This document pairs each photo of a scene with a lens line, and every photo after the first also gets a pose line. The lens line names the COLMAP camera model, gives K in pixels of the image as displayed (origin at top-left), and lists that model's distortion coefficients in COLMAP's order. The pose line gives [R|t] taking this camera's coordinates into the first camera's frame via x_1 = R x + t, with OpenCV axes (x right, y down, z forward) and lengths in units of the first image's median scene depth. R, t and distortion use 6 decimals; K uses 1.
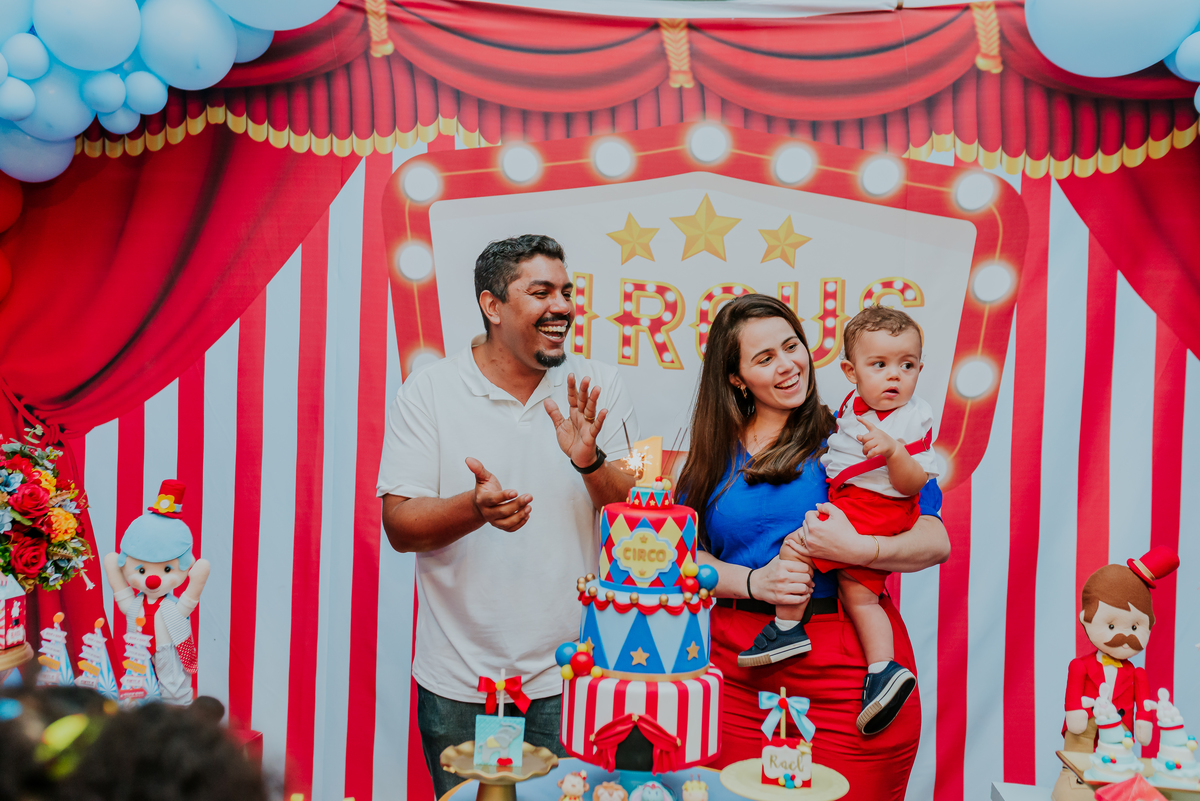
lens RADIAL K [[1170.4, 0, 600.0], [0, 1170.4, 400.5], [0, 0, 1]] dist [-0.002585, 0.009610]
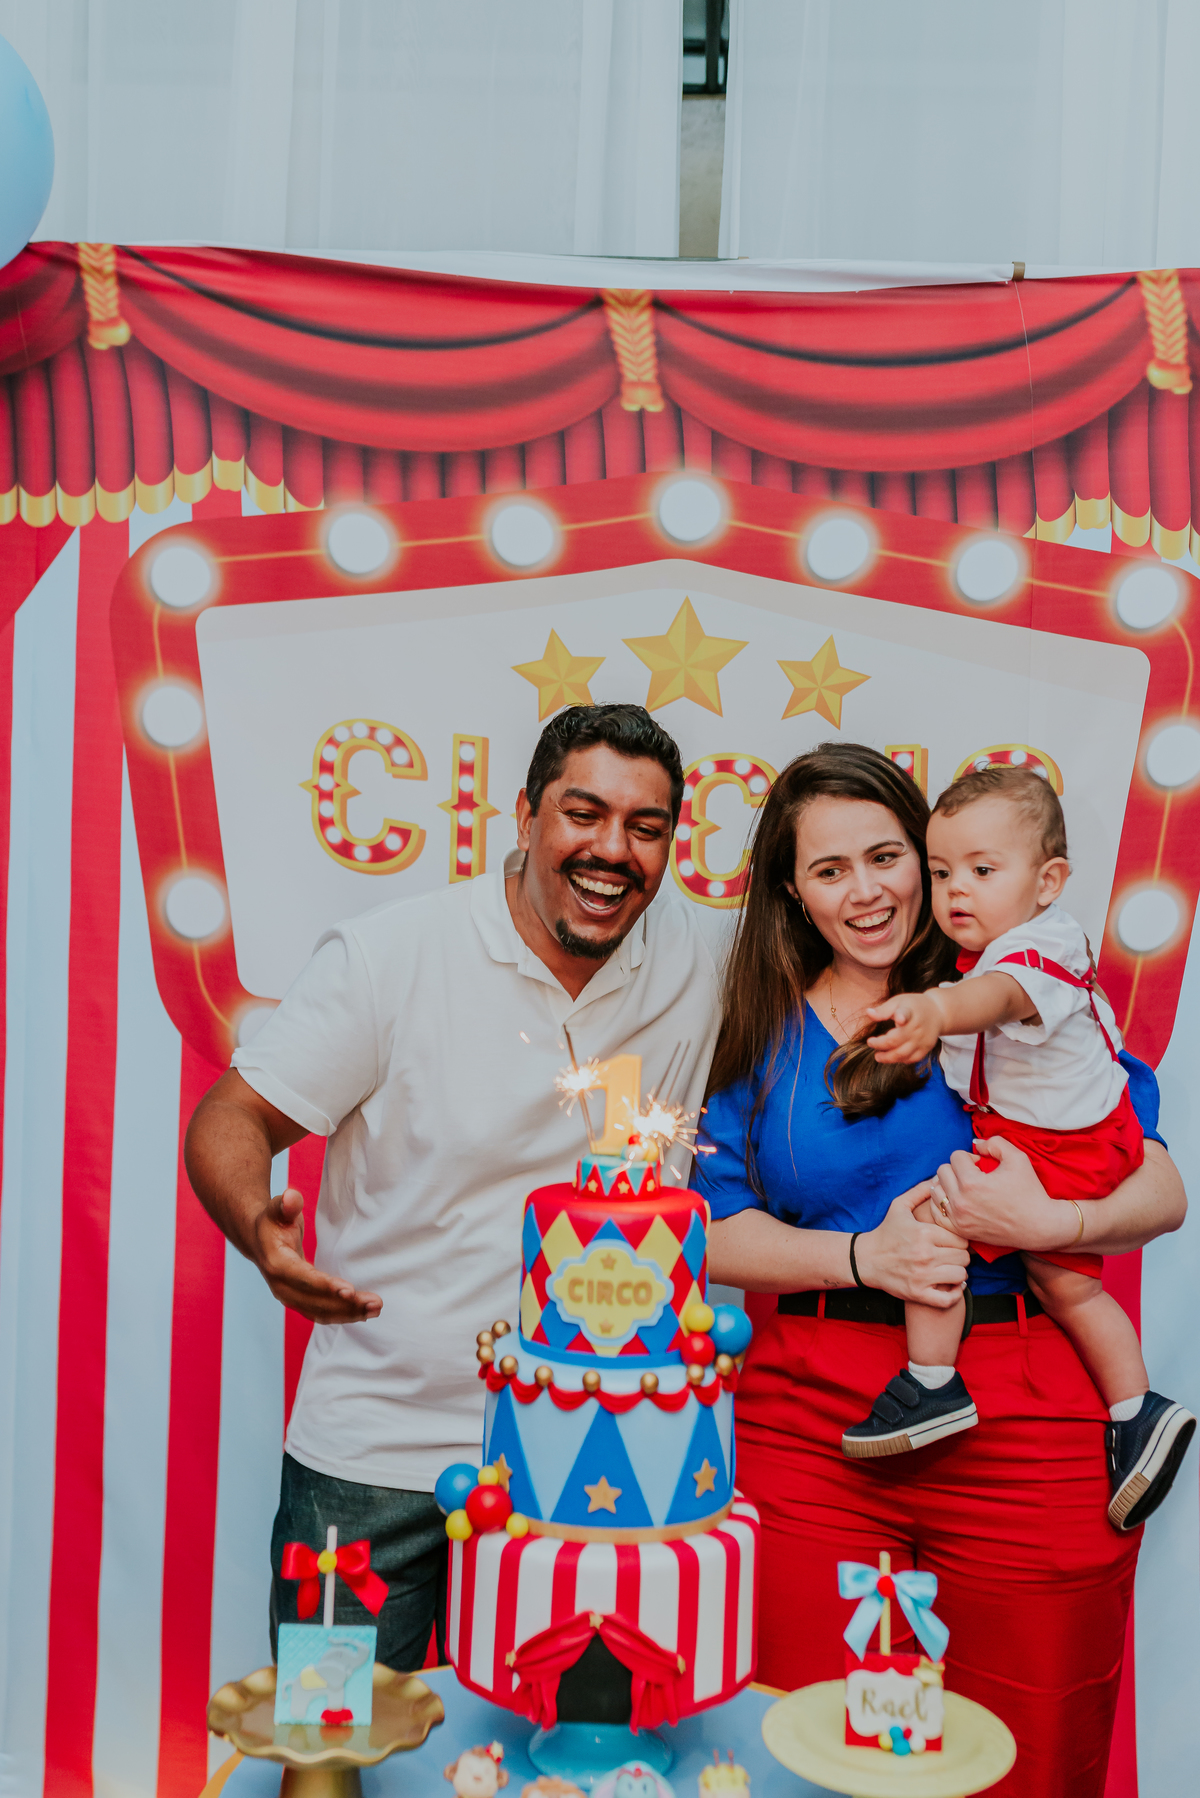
lens RADIAL K [[1753.7, 0, 594.8], [0, 1753.7, 929.0], [0, 0, 1]] dist [-0.002585, 0.009610]
pose [[0.997751, -0.004659, 0.066871, -0.012032], [0.004392, 0.999982, 0.004143, -0.018842], [-0.066889, -0.003840, 0.997753, 0.149114]]
